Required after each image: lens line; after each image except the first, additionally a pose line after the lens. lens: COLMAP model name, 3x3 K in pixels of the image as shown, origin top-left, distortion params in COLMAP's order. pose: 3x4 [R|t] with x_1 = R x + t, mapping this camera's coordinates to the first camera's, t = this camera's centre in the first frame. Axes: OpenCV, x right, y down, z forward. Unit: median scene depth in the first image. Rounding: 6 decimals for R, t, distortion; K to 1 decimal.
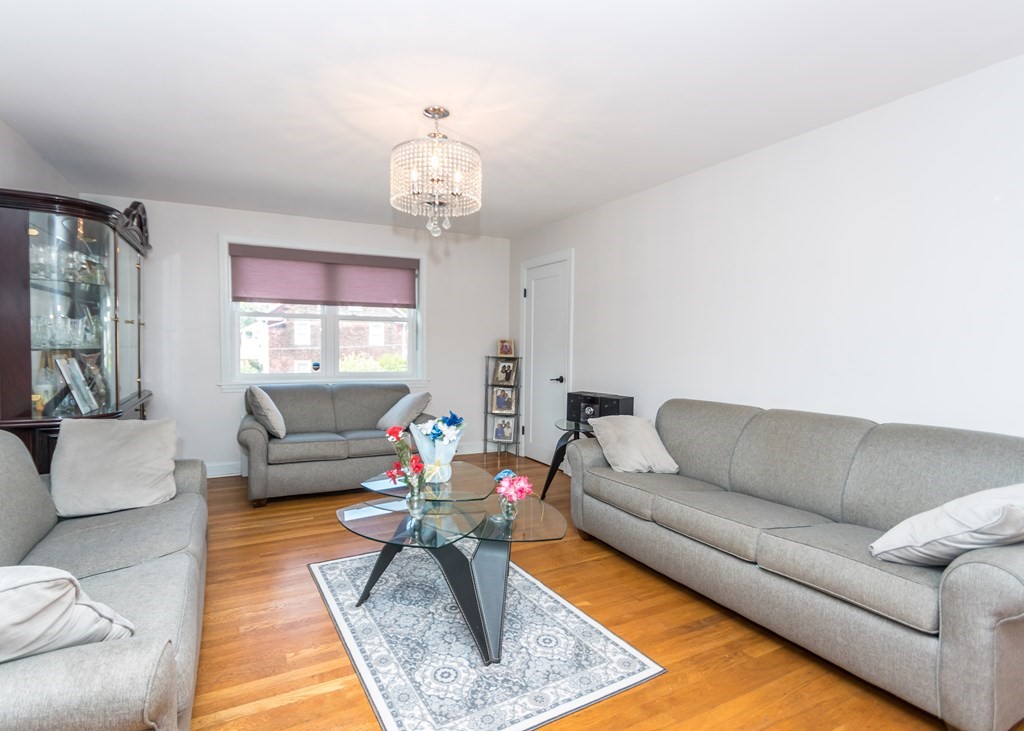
lens RADIAL K [[497.6, 0, 512.0], [0, 497.6, 365.5], [0, 0, 1]] dist [0.002828, 0.000387]
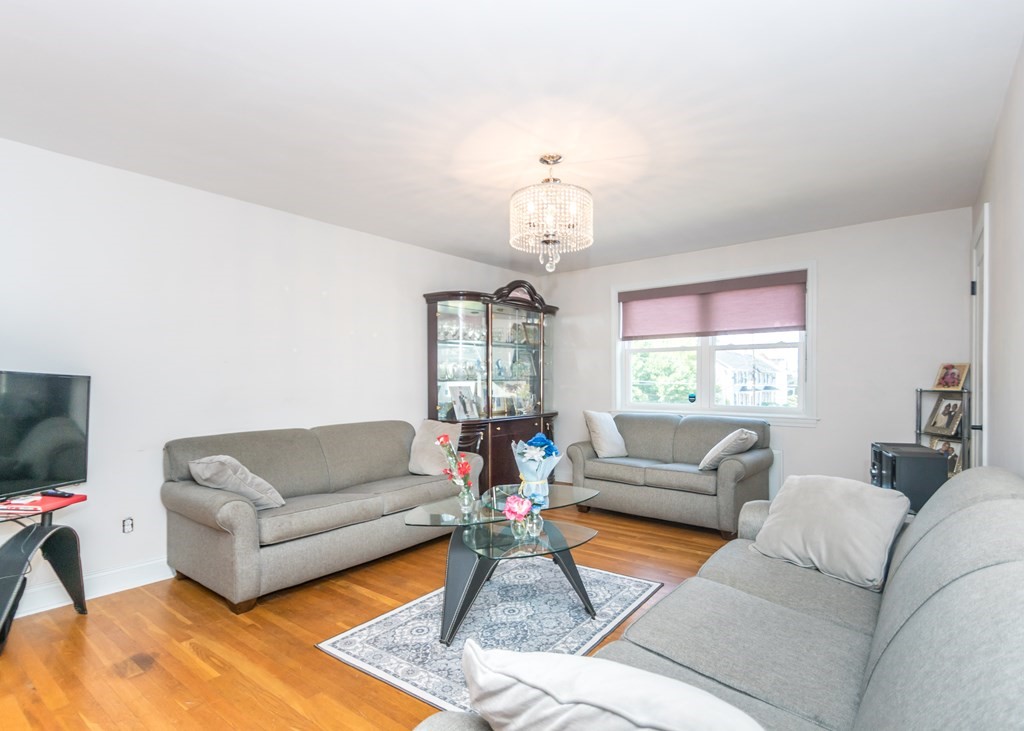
lens RADIAL K [[534.6, 0, 512.7], [0, 534.6, 374.6], [0, 0, 1]] dist [0.001004, 0.000064]
pose [[0.415336, -0.020439, -0.909438, 0.428922], [-0.030481, 0.998873, -0.036370, 0.004846], [0.909157, 0.042826, 0.414245, 0.220819]]
